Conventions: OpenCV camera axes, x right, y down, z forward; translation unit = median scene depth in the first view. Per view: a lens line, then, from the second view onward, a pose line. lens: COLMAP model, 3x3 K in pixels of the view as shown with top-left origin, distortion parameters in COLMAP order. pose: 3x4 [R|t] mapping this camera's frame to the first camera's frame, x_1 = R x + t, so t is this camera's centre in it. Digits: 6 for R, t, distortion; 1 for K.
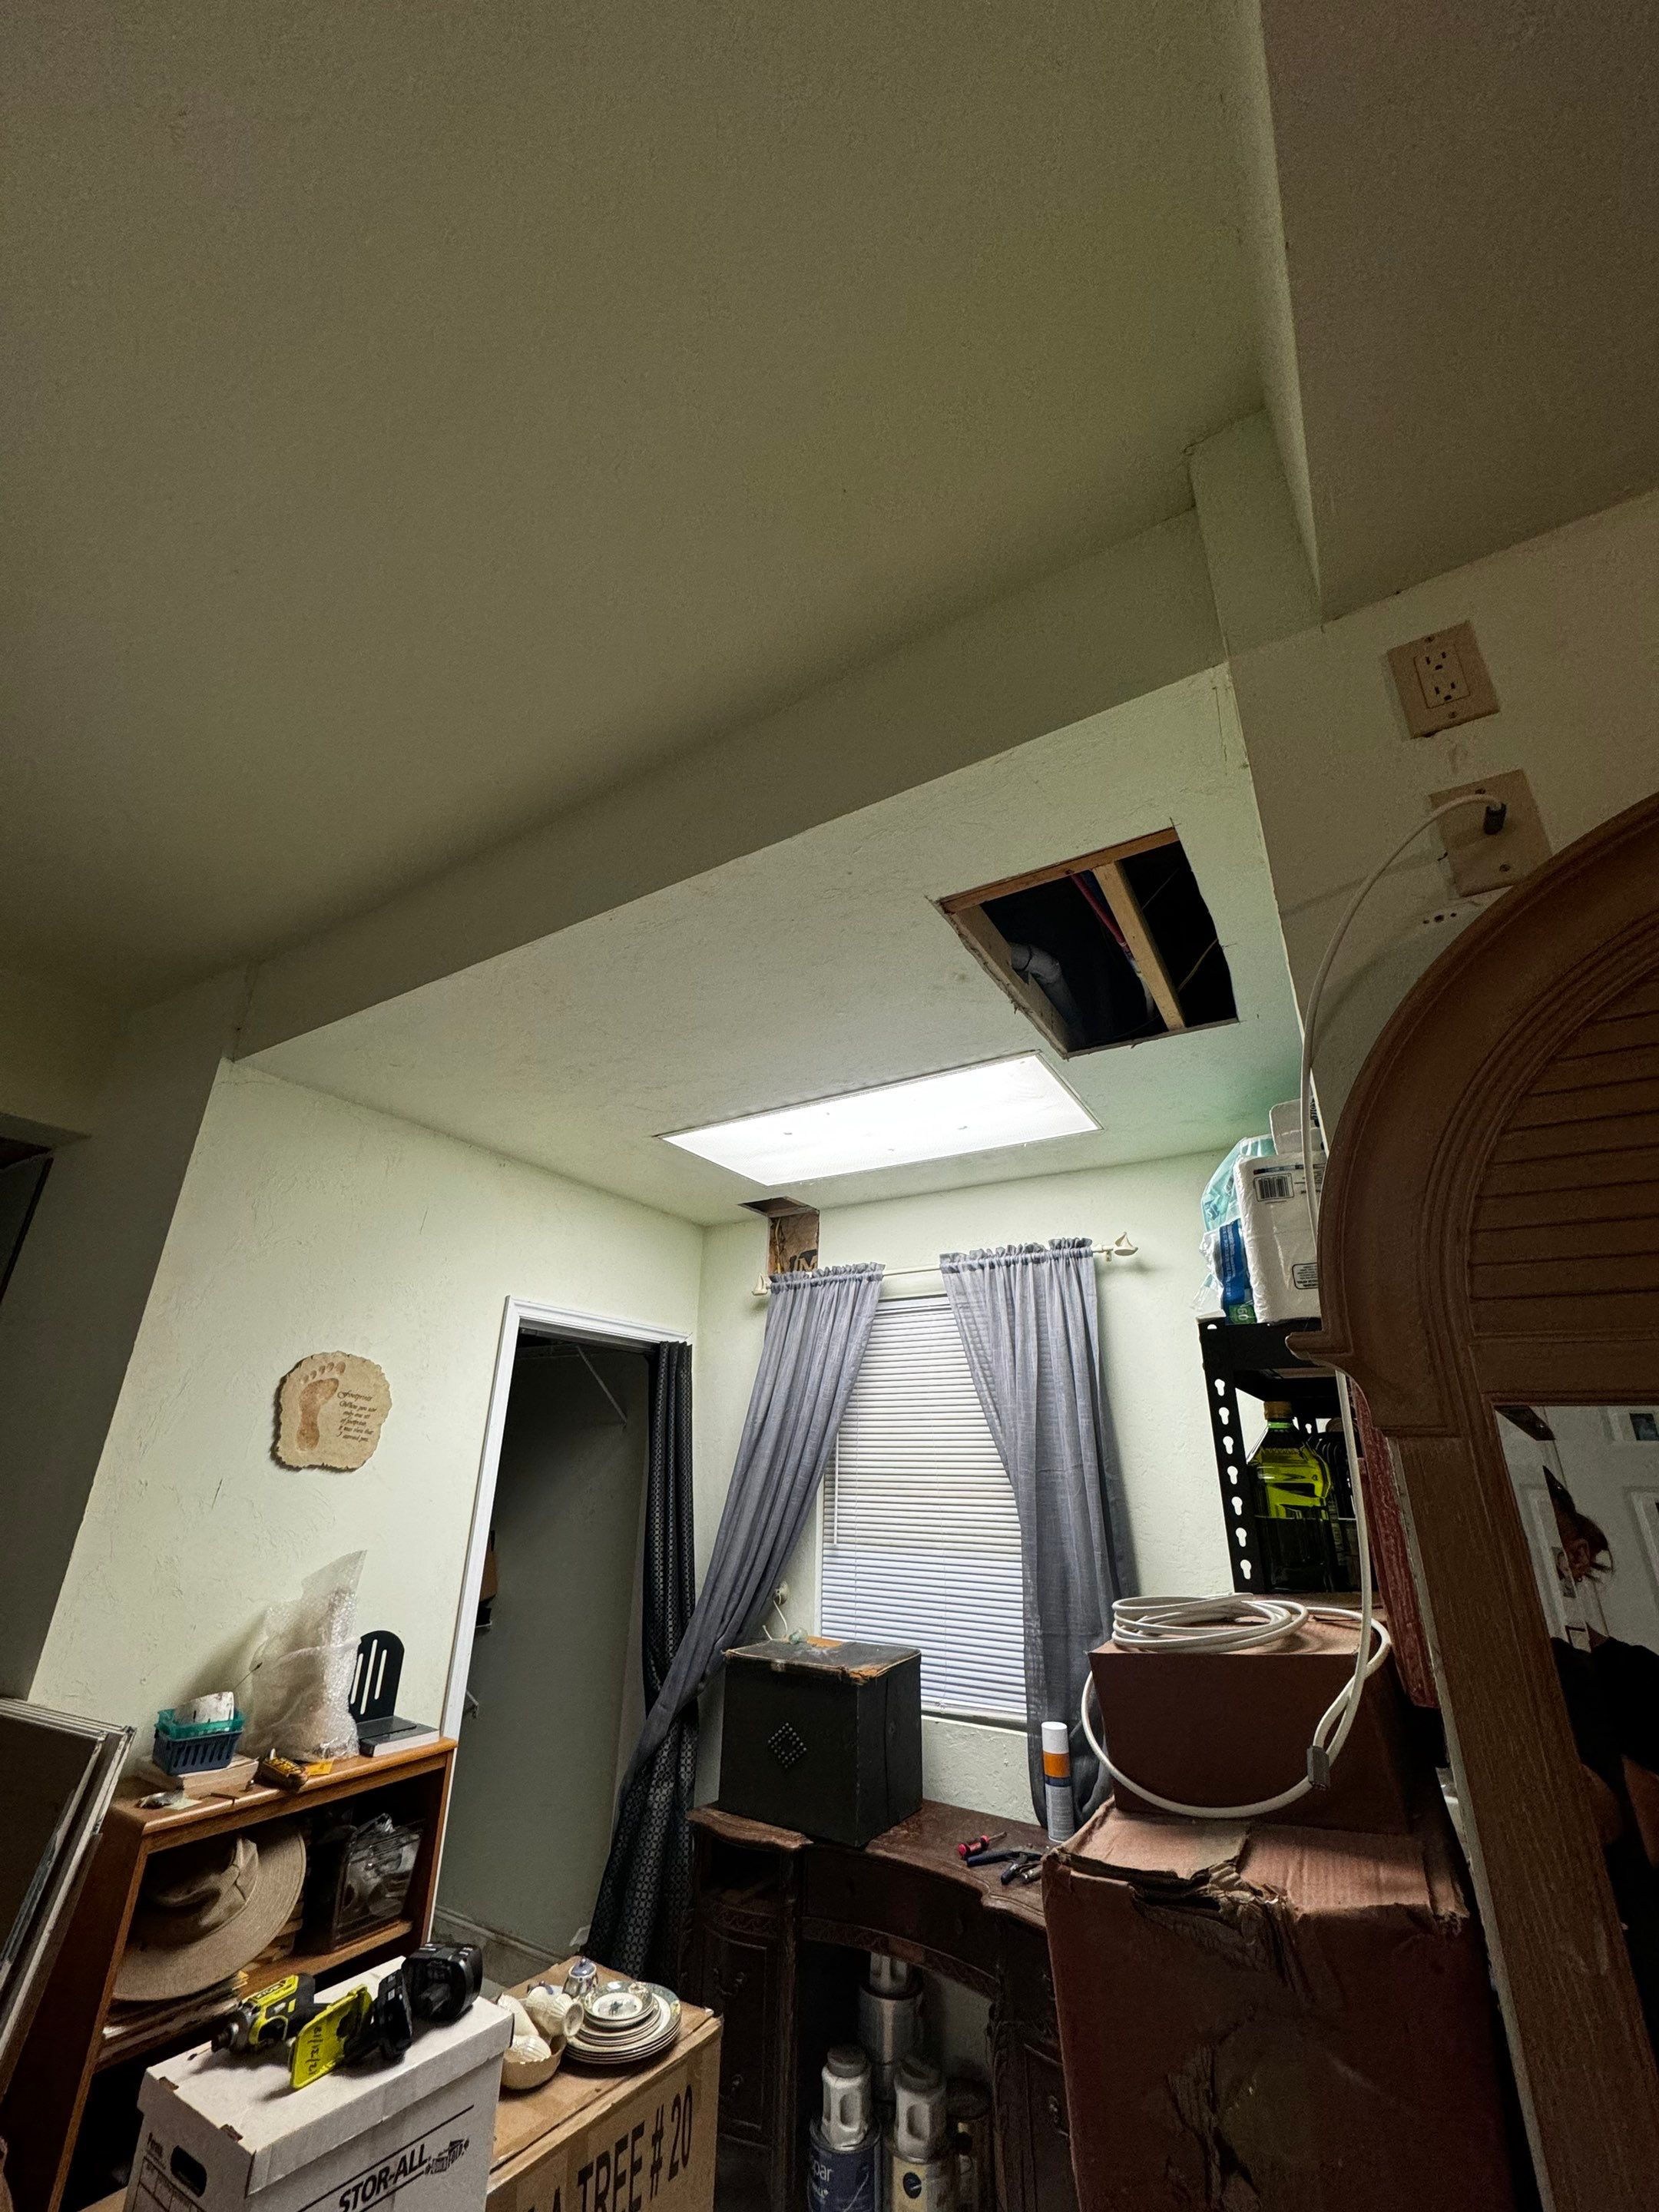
lens RADIAL K [[901.6, 0, 832.8], [0, 901.6, 1105.6], [0, 0, 1]] dist [-0.003269, -0.000515]
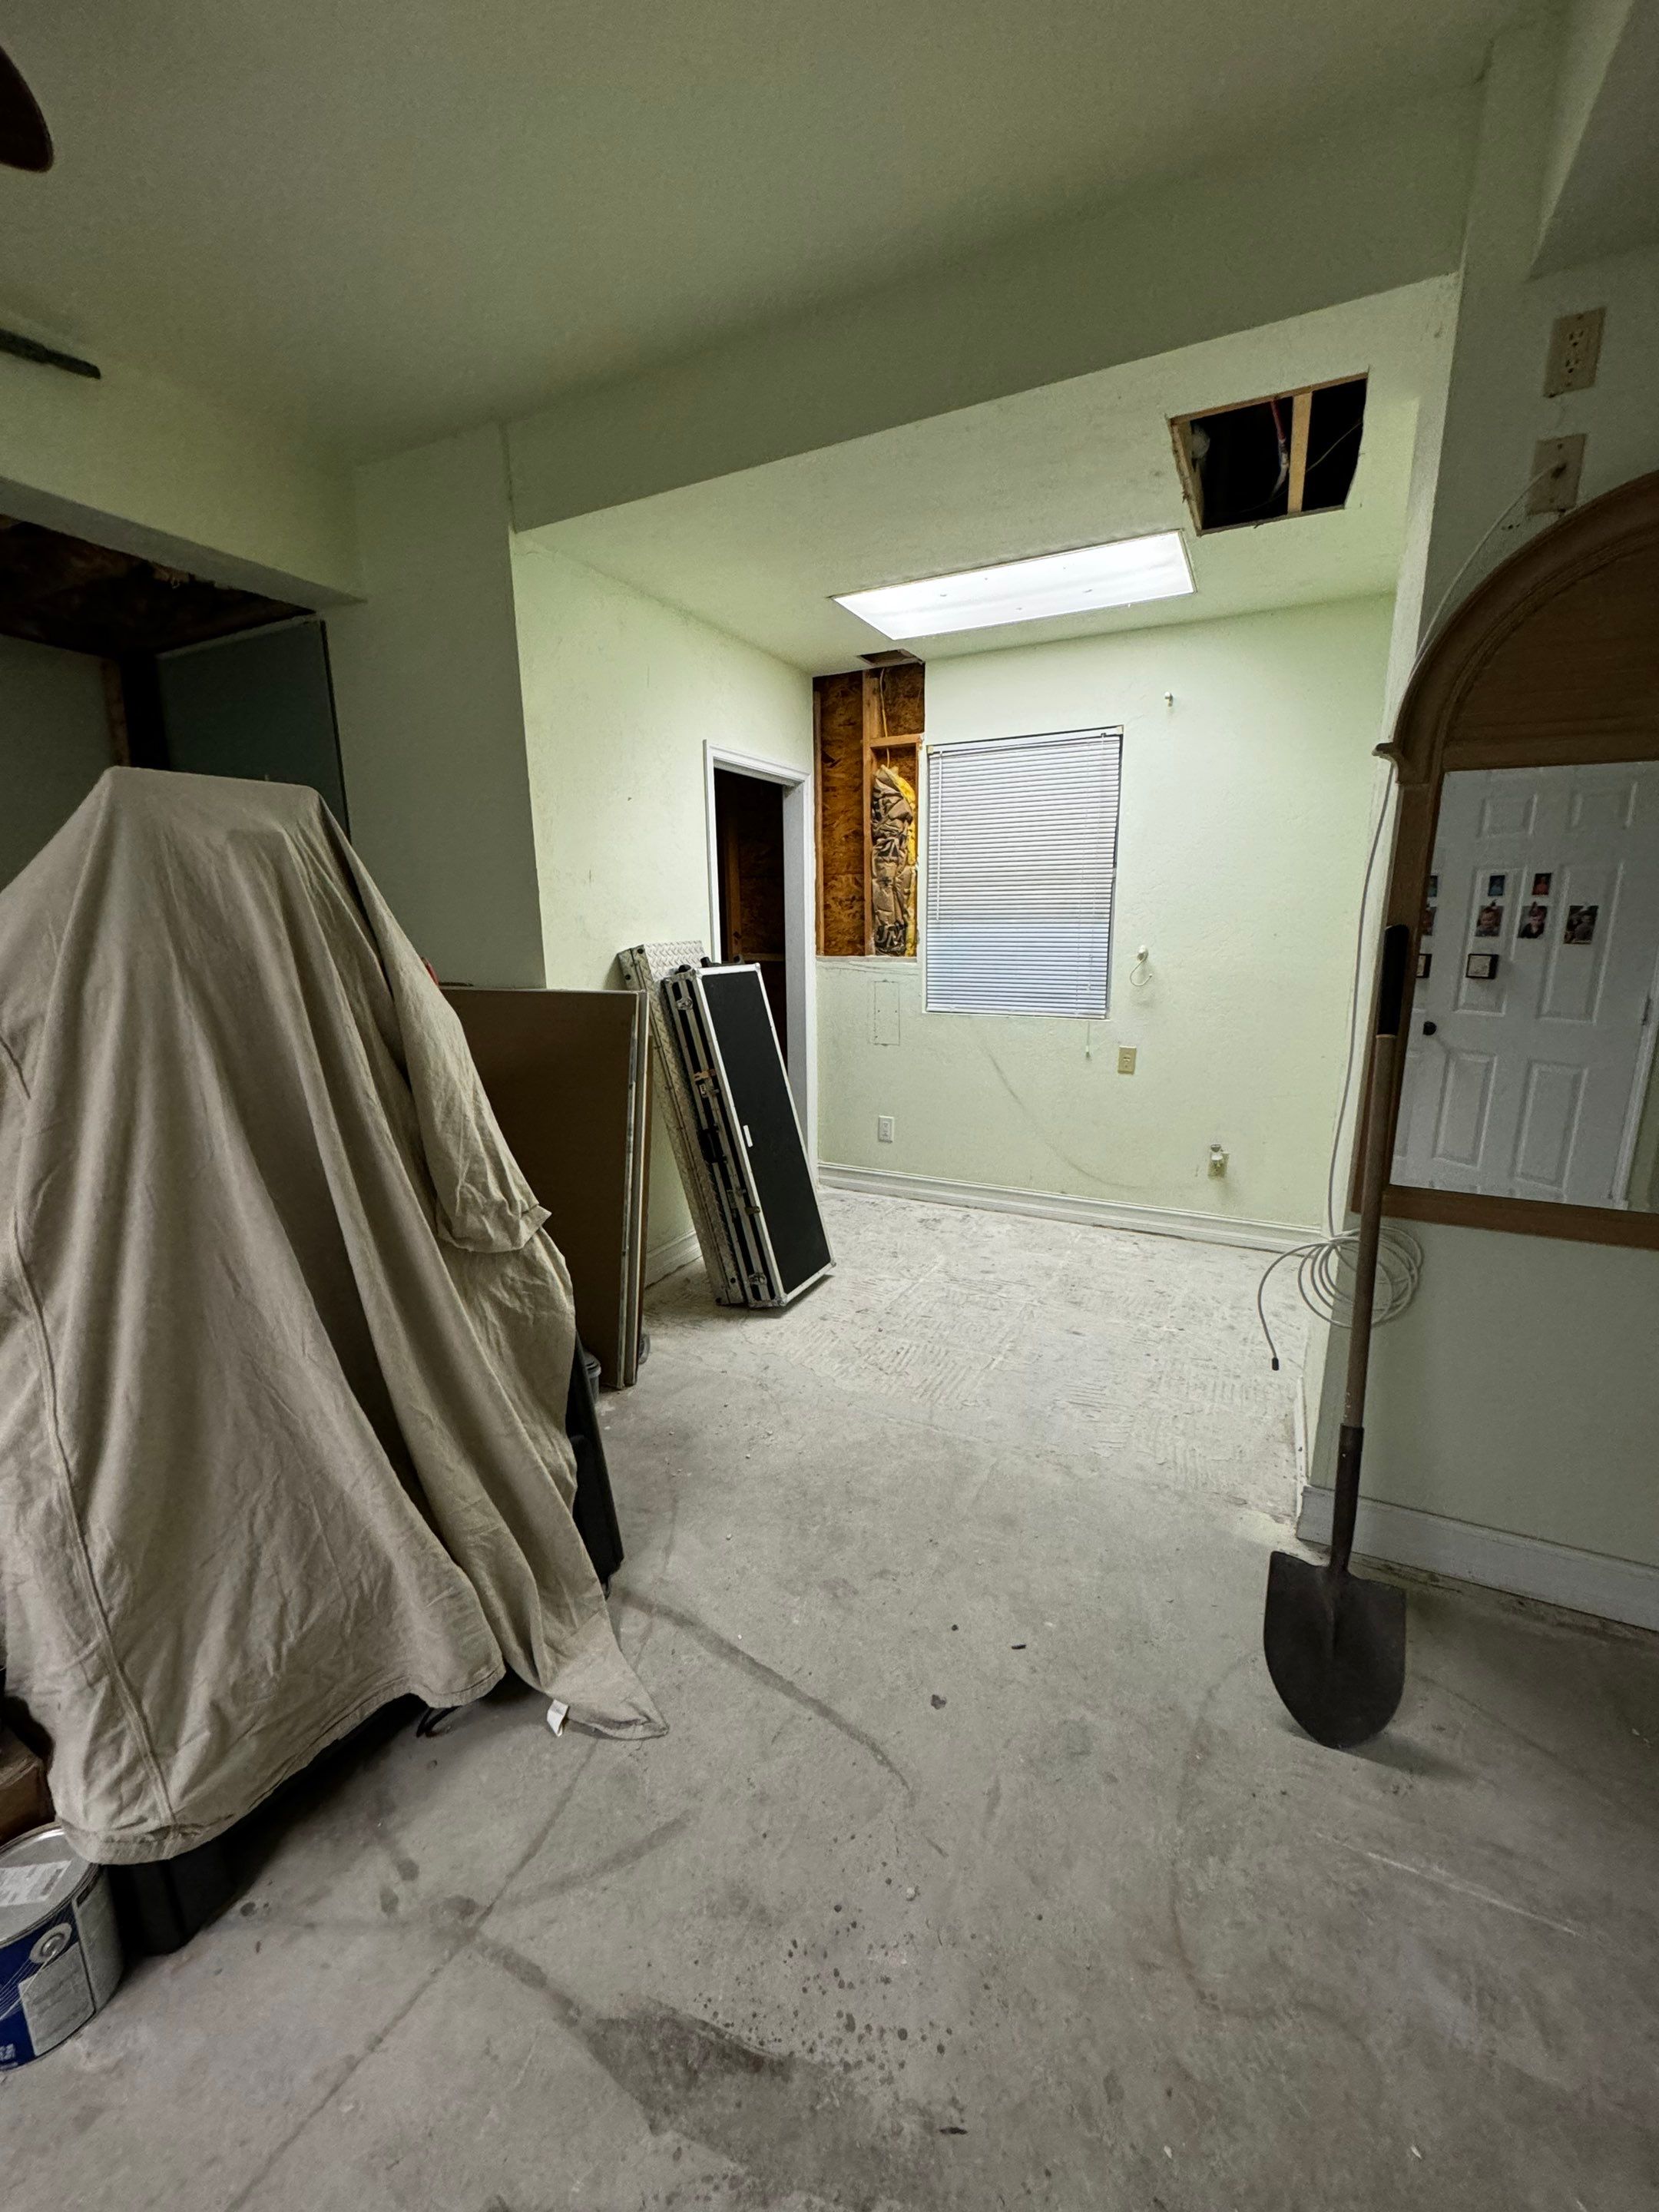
lens RADIAL K [[881.0, 0, 824.6], [0, 881.0, 1105.8], [0, 0, 1]] dist [-0.000537, -0.000371]
pose [[0.997973, -0.033545, 0.054074, -0.331408], [-0.002449, 0.828885, 0.559413, -0.071042], [-0.063586, -0.558412, 0.827123, -0.412666]]
